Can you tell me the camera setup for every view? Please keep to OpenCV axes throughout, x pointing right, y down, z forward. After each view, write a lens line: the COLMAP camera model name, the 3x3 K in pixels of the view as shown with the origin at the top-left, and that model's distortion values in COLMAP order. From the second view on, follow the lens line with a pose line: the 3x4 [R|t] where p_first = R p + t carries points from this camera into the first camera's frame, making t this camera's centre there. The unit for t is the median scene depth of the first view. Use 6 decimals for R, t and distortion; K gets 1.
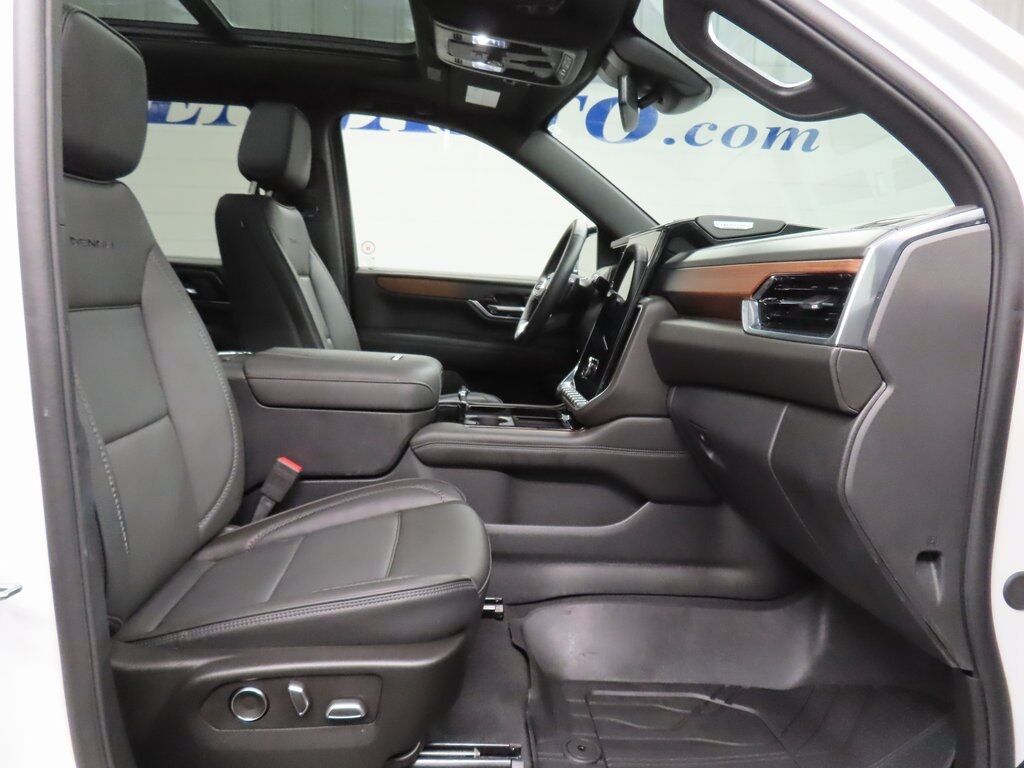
lens RADIAL K [[741.0, 0, 512.0], [0, 741.0, 384.0], [0, 0, 1]] dist [0.006270, -0.004018]
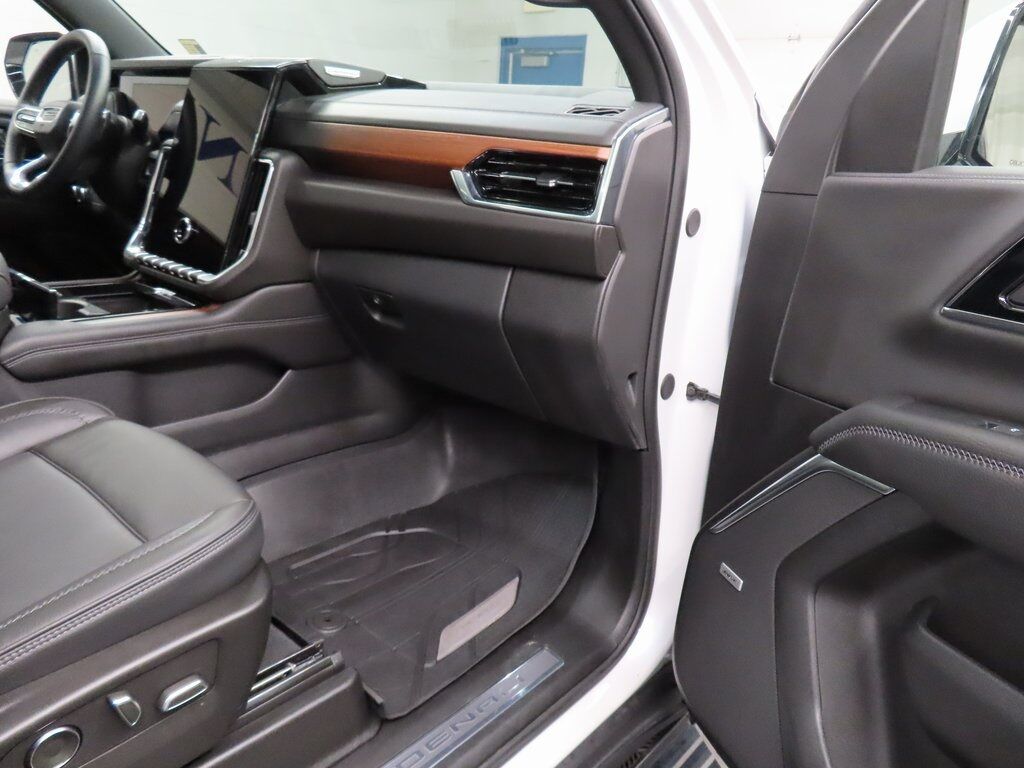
lens RADIAL K [[737.3, 0, 512.0], [0, 737.3, 384.0], [0, 0, 1]] dist [0.012313, 0.004825]
pose [[0.698416, -0.209501, 0.684342, -0.318189], [0.041734, 0.966491, 0.253285, -0.064792], [-0.714474, -0.148338, 0.683756, 0.145524]]
